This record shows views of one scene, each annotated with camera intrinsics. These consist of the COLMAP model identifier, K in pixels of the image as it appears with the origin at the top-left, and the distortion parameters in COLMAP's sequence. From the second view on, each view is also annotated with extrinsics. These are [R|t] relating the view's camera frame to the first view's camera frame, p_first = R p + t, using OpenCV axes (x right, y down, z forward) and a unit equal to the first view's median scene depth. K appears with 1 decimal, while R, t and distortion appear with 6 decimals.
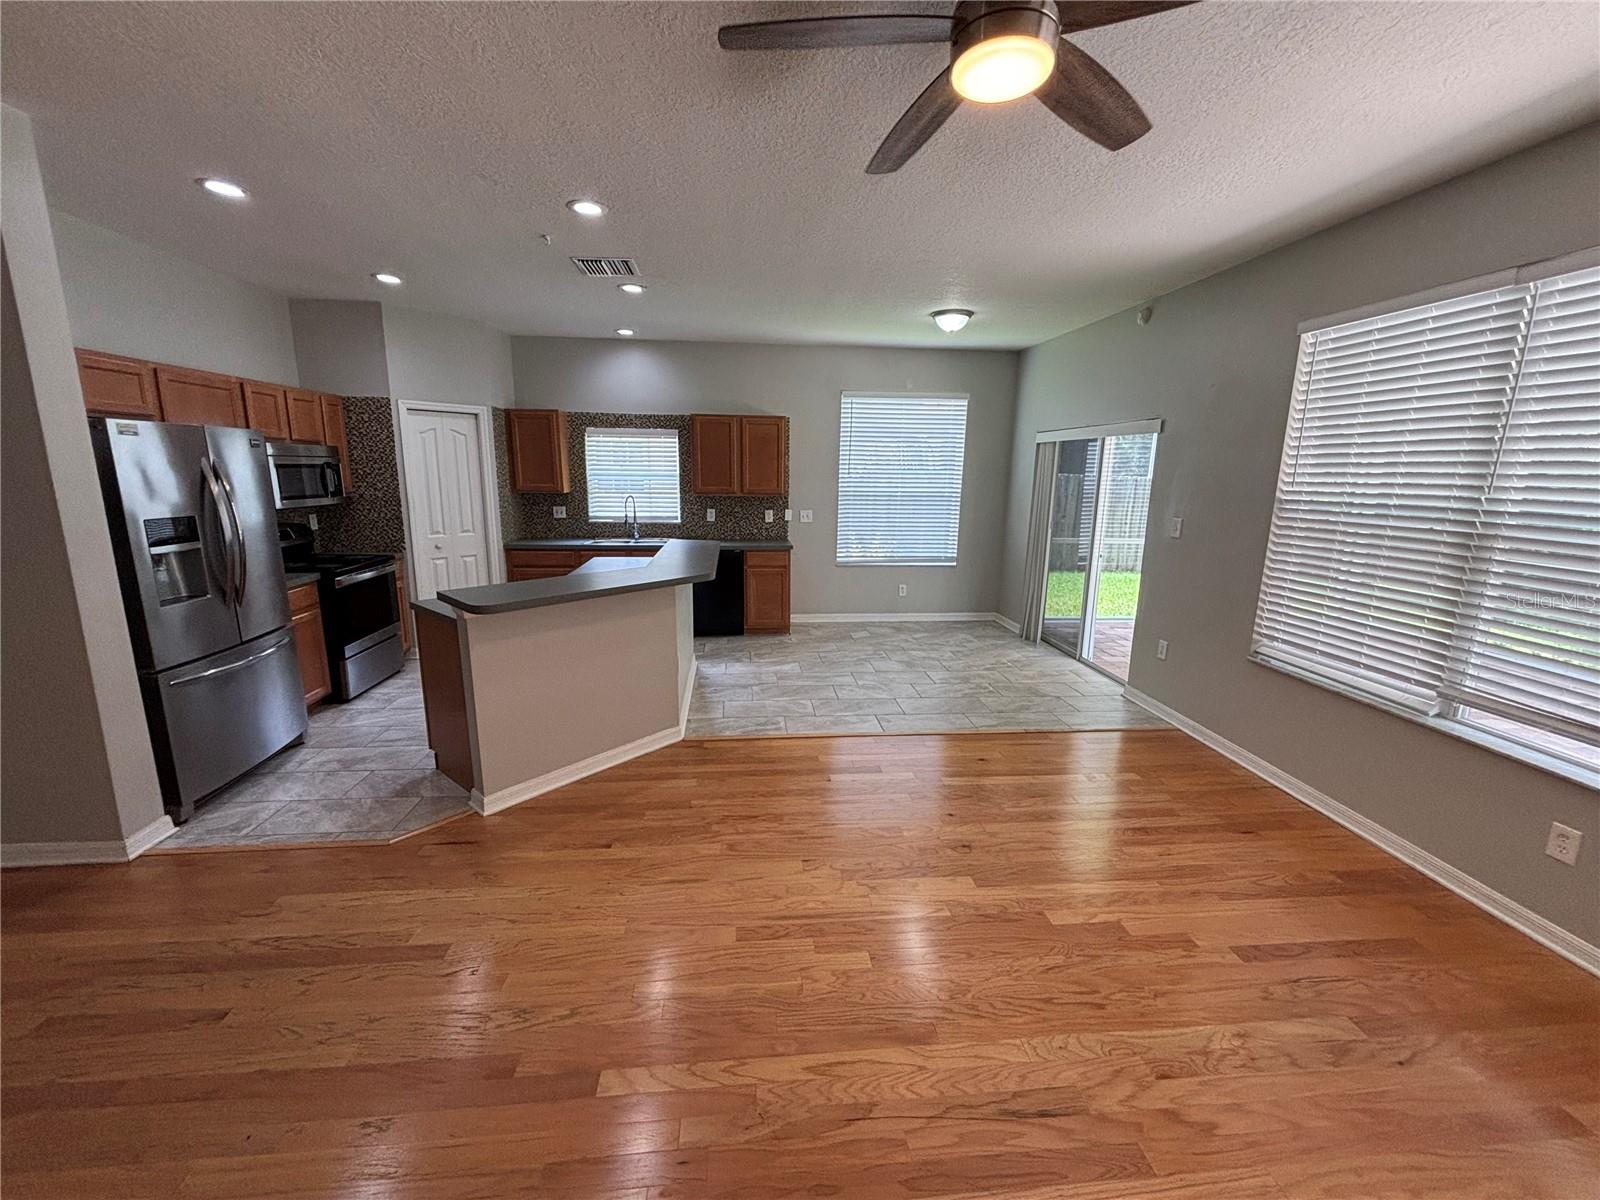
lens RADIAL K [[642.0, 0, 800.7], [0, 642.0, 599.9], [0, 0, 1]] dist [0.000894, -0.000698]
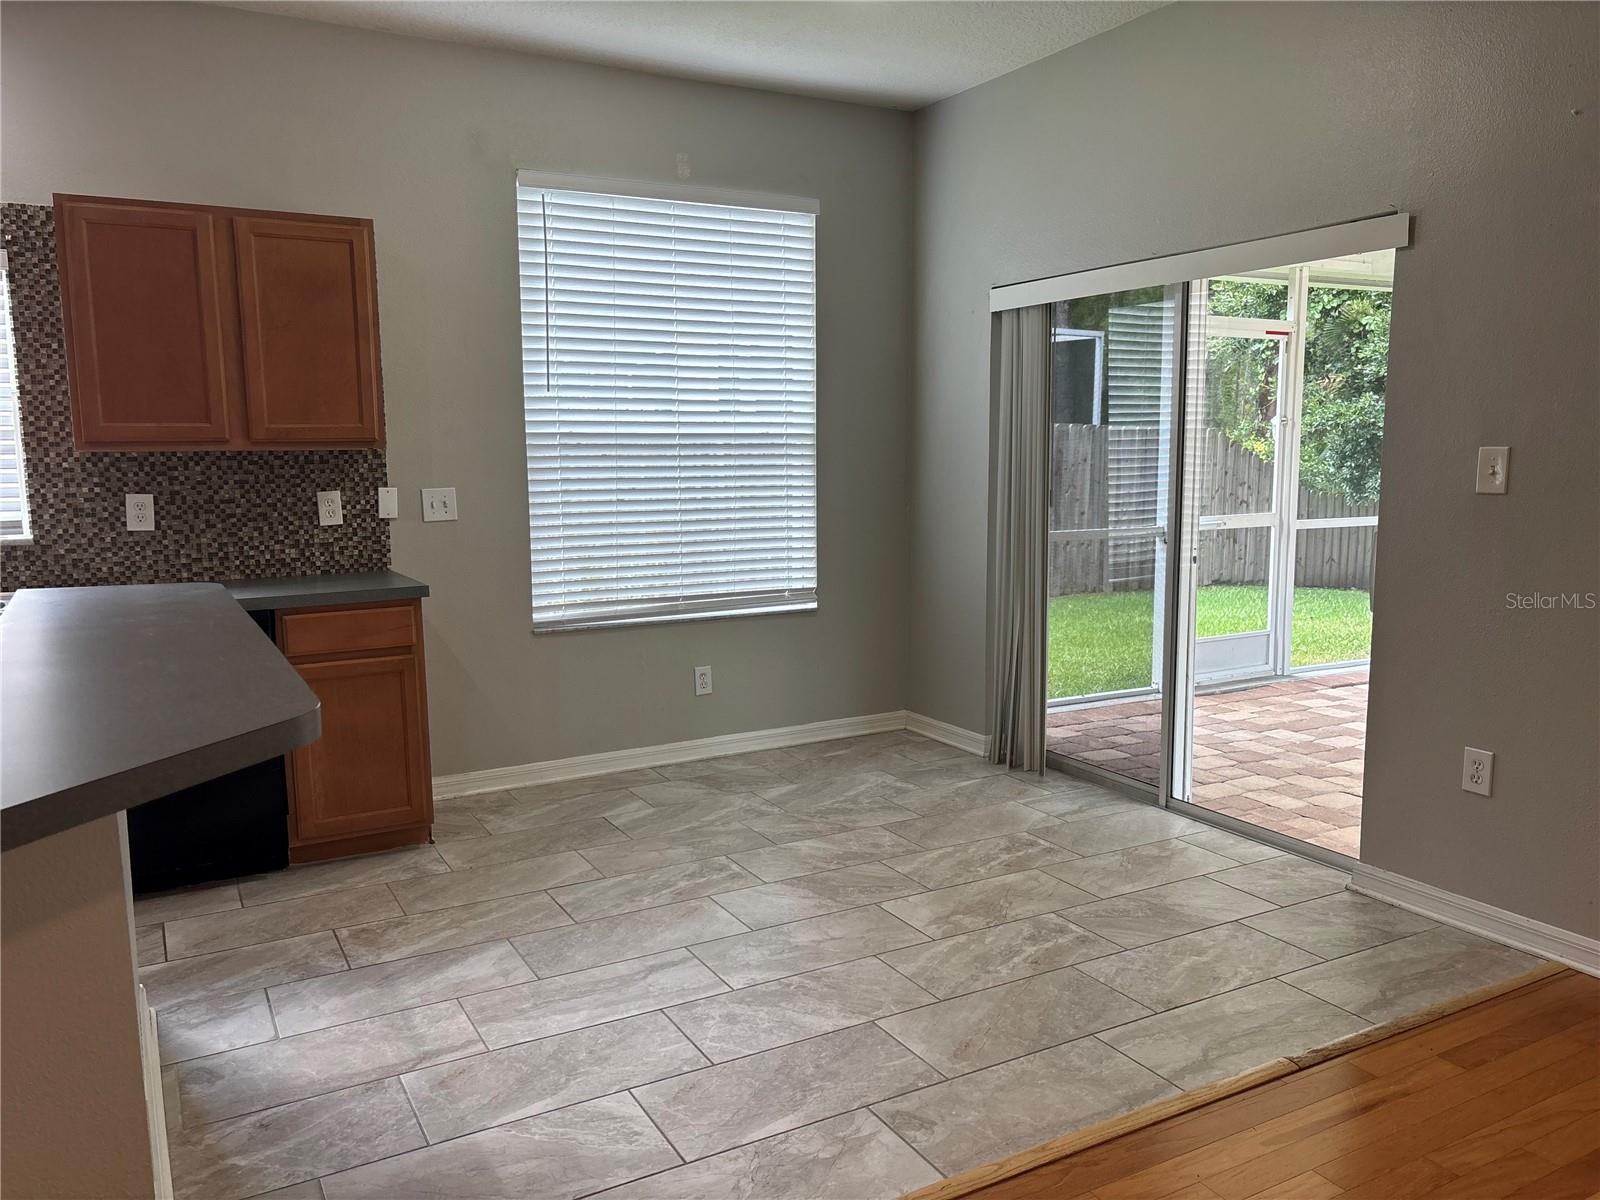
lens RADIAL K [[1210.7, 0, 806.2], [0, 1210.7, 599.0], [0, 0, 1]] dist [0.044974, -0.039468]
pose [[0.914782, -0.075384, 0.396852, -0.106739], [0.102808, 0.993530, -0.048257, -0.031875], [-0.390647, 0.084945, 0.916613, 0.395070]]
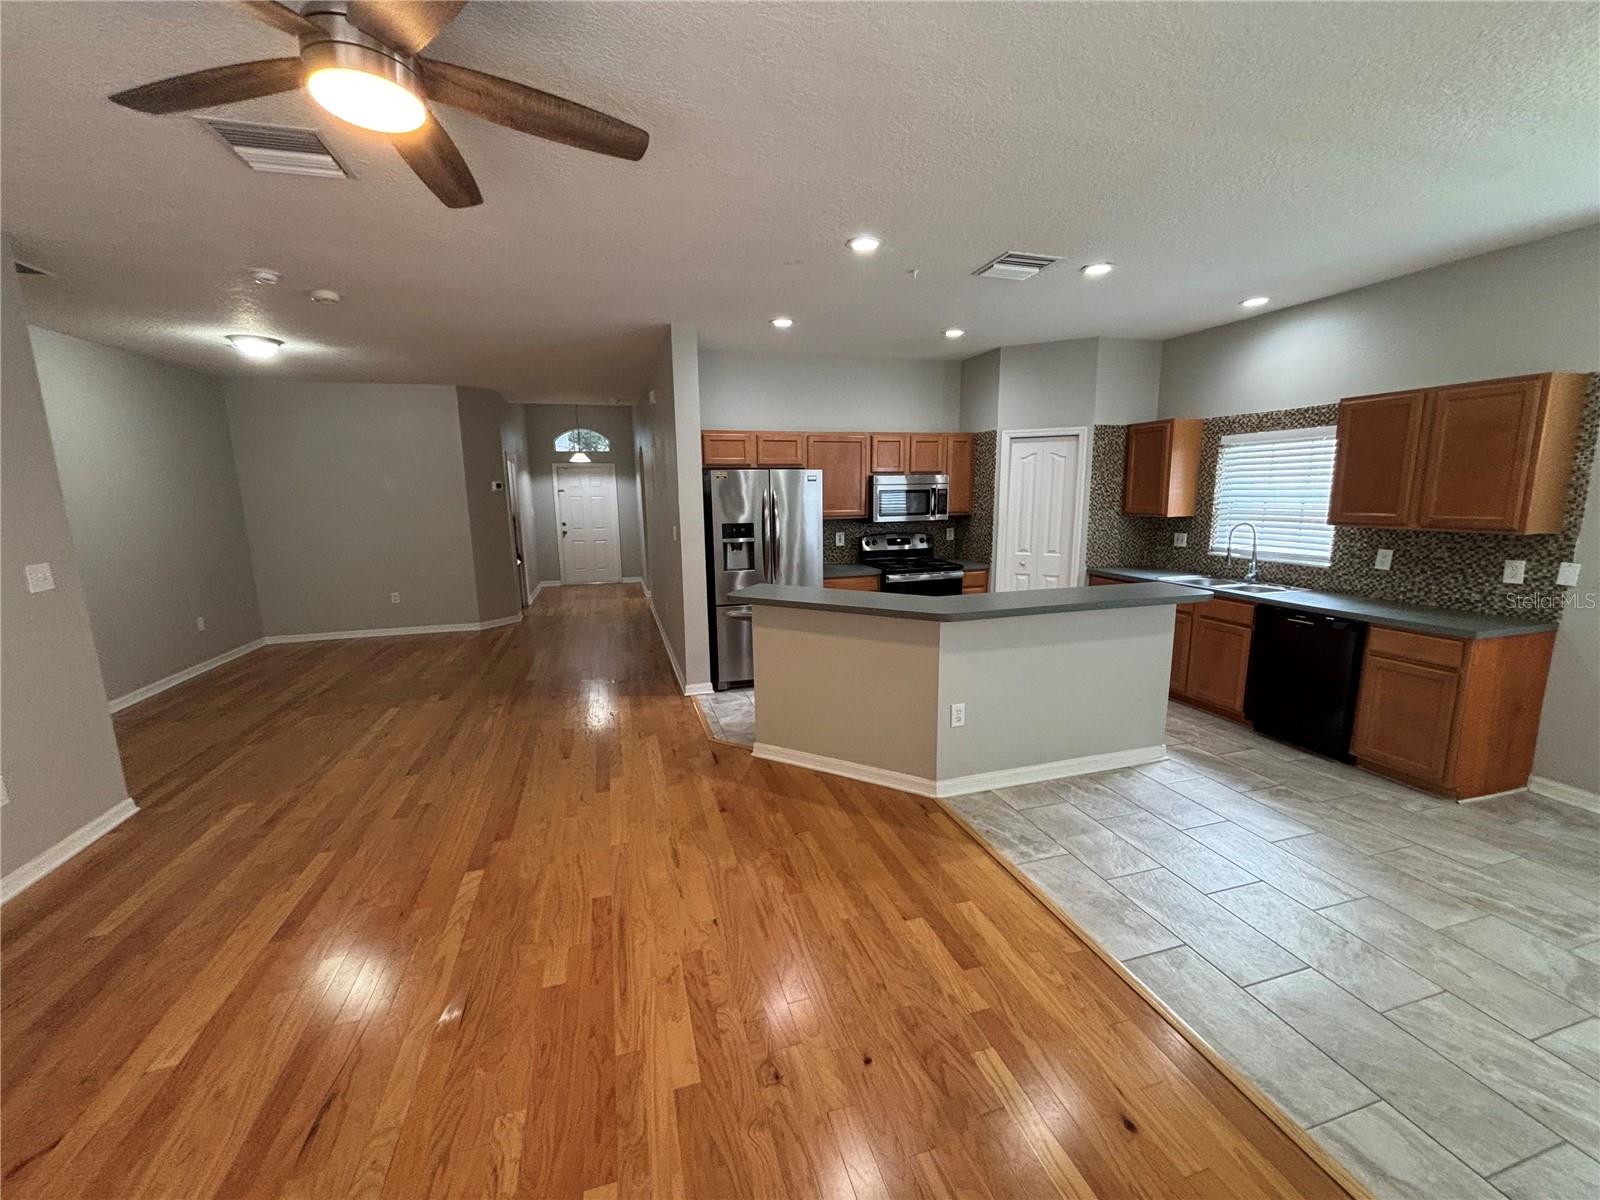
lens RADIAL K [[642.0, 0, 798.9], [0, 642.0, 599.3], [0, 0, 1]] dist [0.000894, -0.000698]
pose [[0.190638, 0.151041, -0.969971, 0.457654], [-0.180651, 0.976615, 0.116570, -0.089945], [0.964895, 0.153004, 0.213465, 0.462986]]
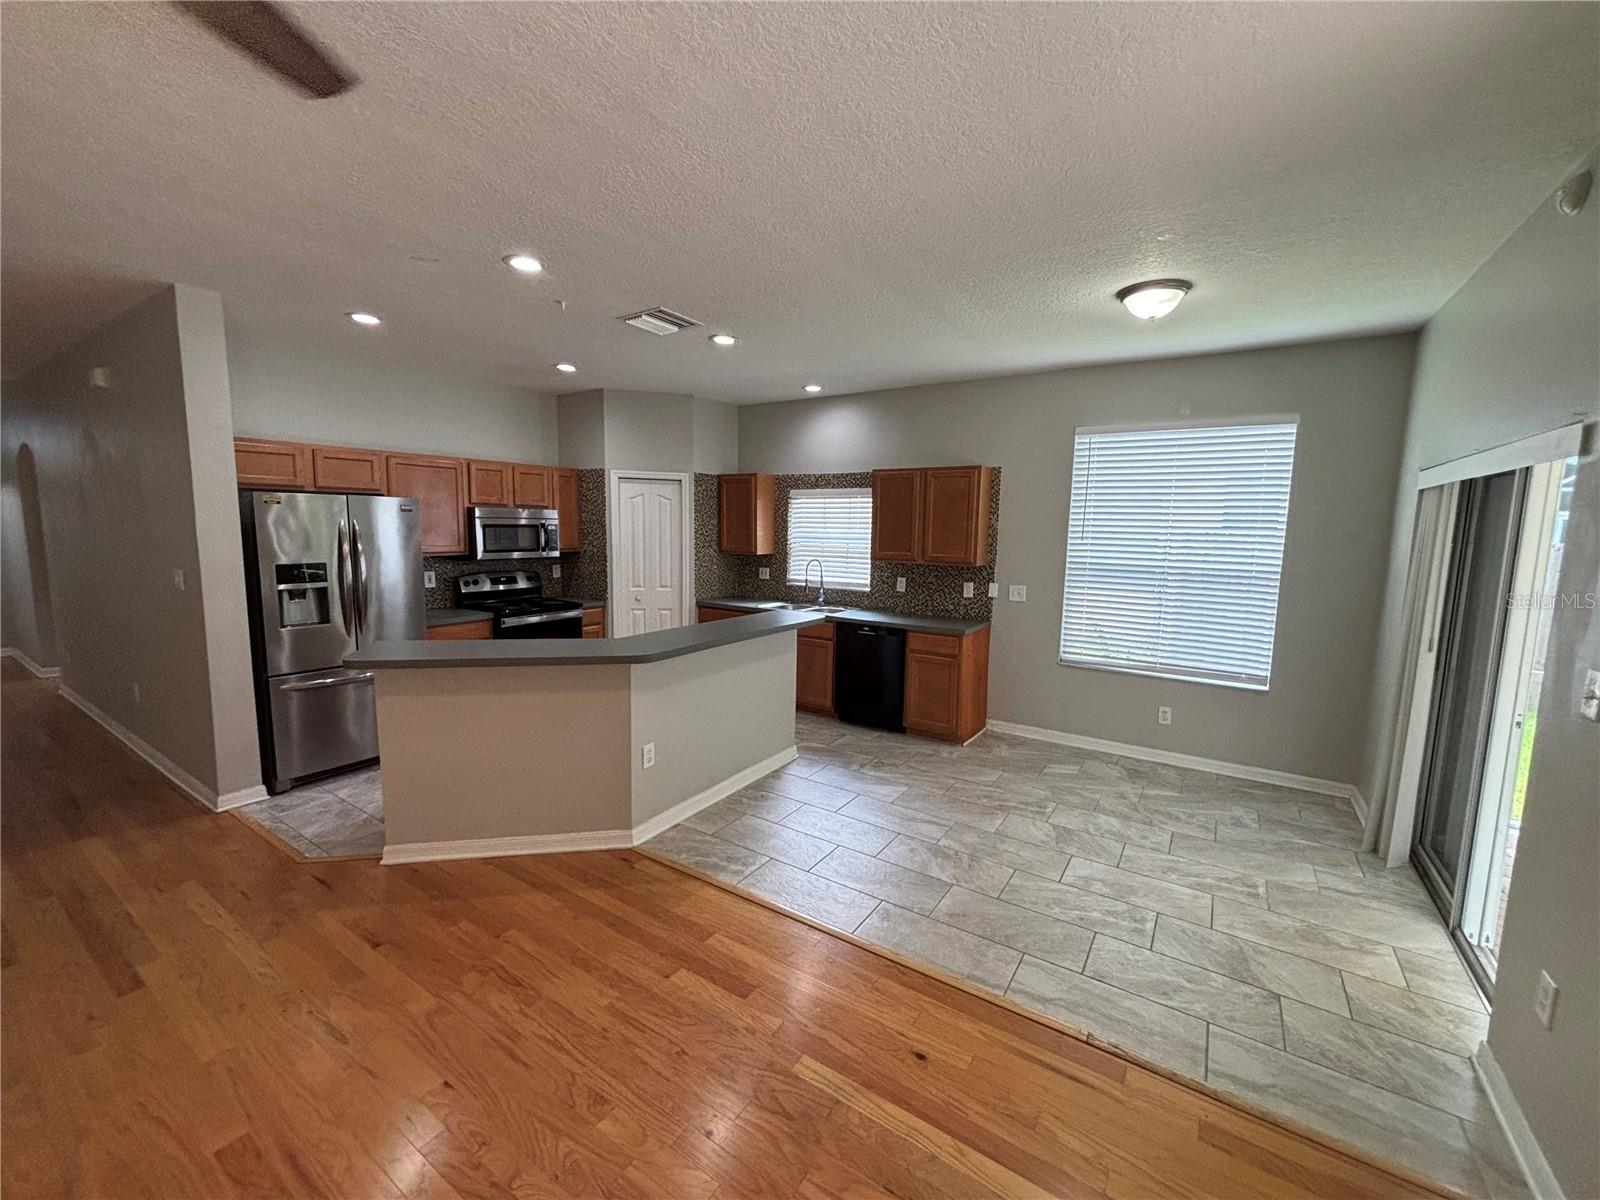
lens RADIAL K [[642.0, 0, 799.4], [0, 642.0, 600.6], [0, 0, 1]] dist [0.000894, -0.000698]
pose [[0.776840, 0.075416, -0.625166, 0.381624], [-0.133242, 0.990009, -0.046139, -0.072770], [0.615440, 0.119141, 0.779127, 0.342580]]
